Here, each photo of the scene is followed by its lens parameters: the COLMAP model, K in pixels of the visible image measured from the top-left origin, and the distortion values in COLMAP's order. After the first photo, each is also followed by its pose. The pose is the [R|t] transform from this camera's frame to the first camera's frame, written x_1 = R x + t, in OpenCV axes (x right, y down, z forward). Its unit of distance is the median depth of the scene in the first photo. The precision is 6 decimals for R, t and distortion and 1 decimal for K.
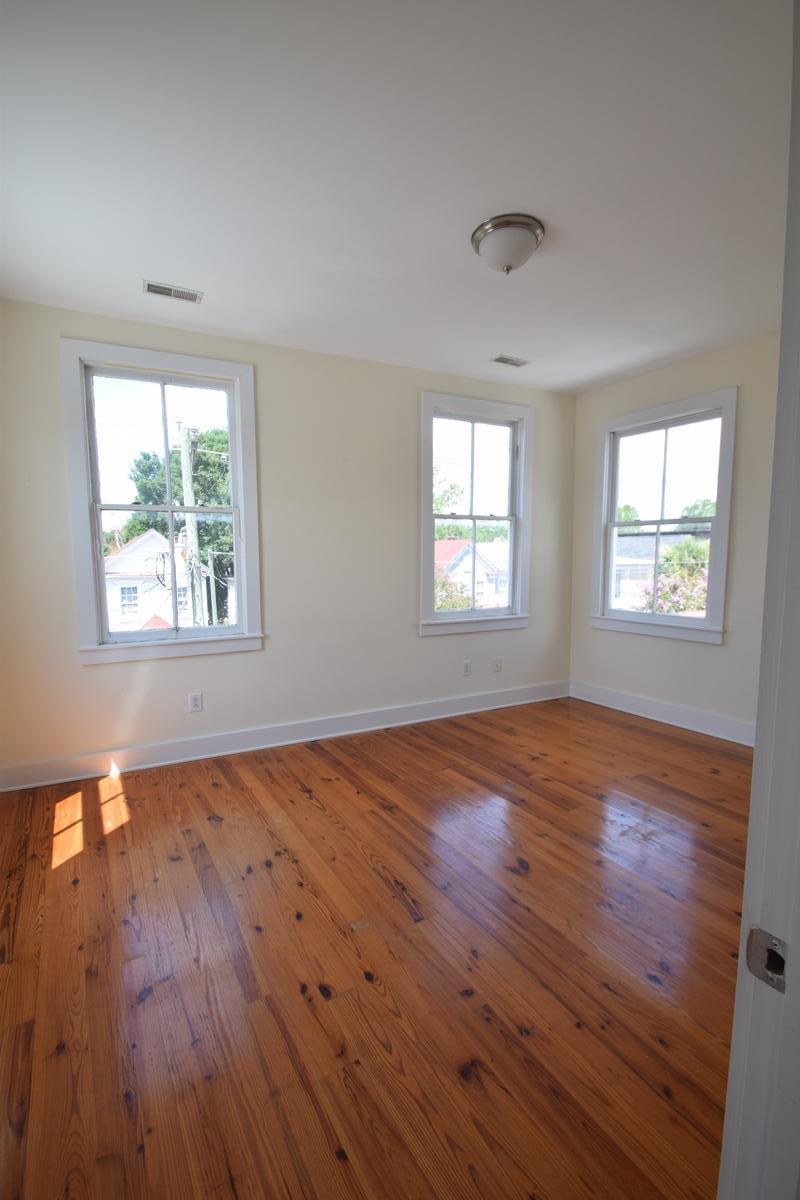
lens RADIAL K [[534.7, 0, 402.5], [0, 534.7, 611.1], [0, 0, 1]] dist [0.024424, -0.000104]
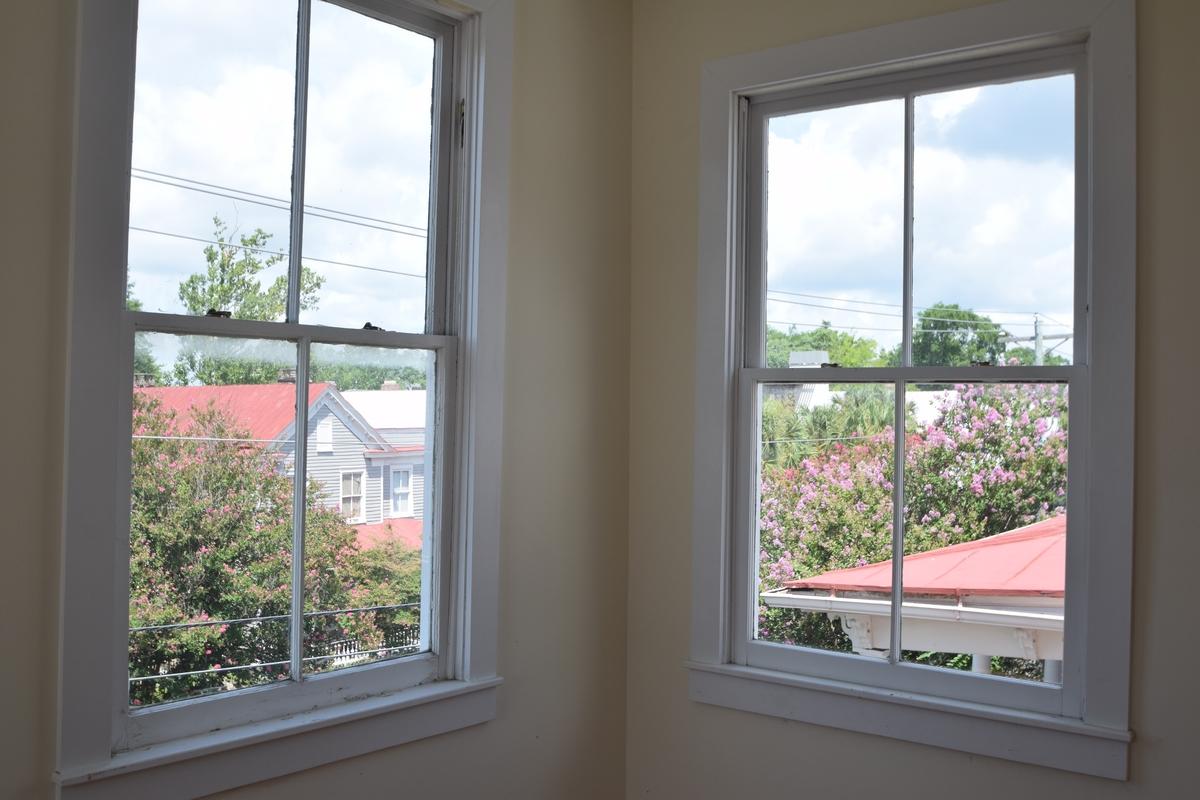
lens RADIAL K [[980.2, 0, 600.0], [0, 980.2, 400.0], [0, 0, 1]] dist [-0.074681, 0.004169]
pose [[0.925863, 0.022416, 0.377195, 0.111775], [0.019899, 0.993961, -0.107915, -0.108841], [-0.377336, 0.107420, 0.919825, 0.633995]]
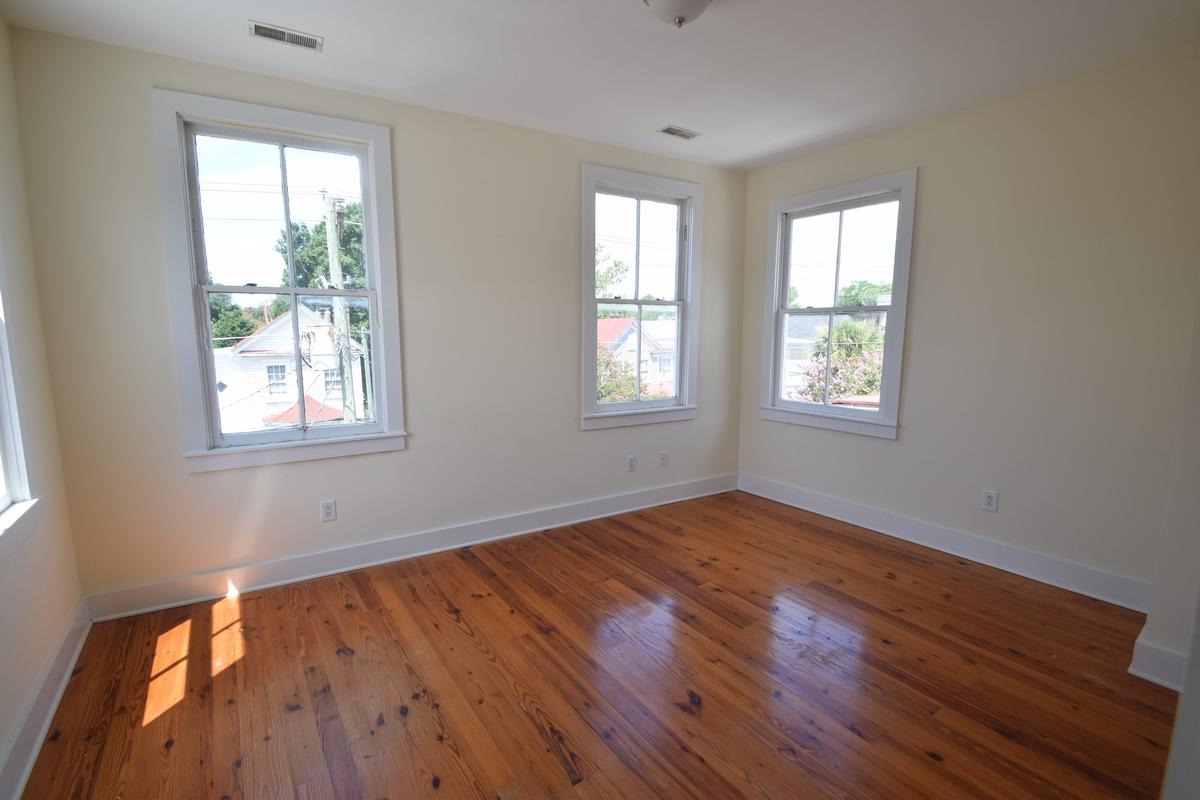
lens RADIAL K [[527.2, 0, 601.8], [0, 527.2, 401.9], [0, 0, 1]] dist [0.025230, -0.018804]
pose [[0.997847, -0.002281, 0.065548, 0.009120], [0.000275, 0.999532, 0.030602, -0.036642], [-0.065588, -0.030518, 0.997380, 0.102519]]
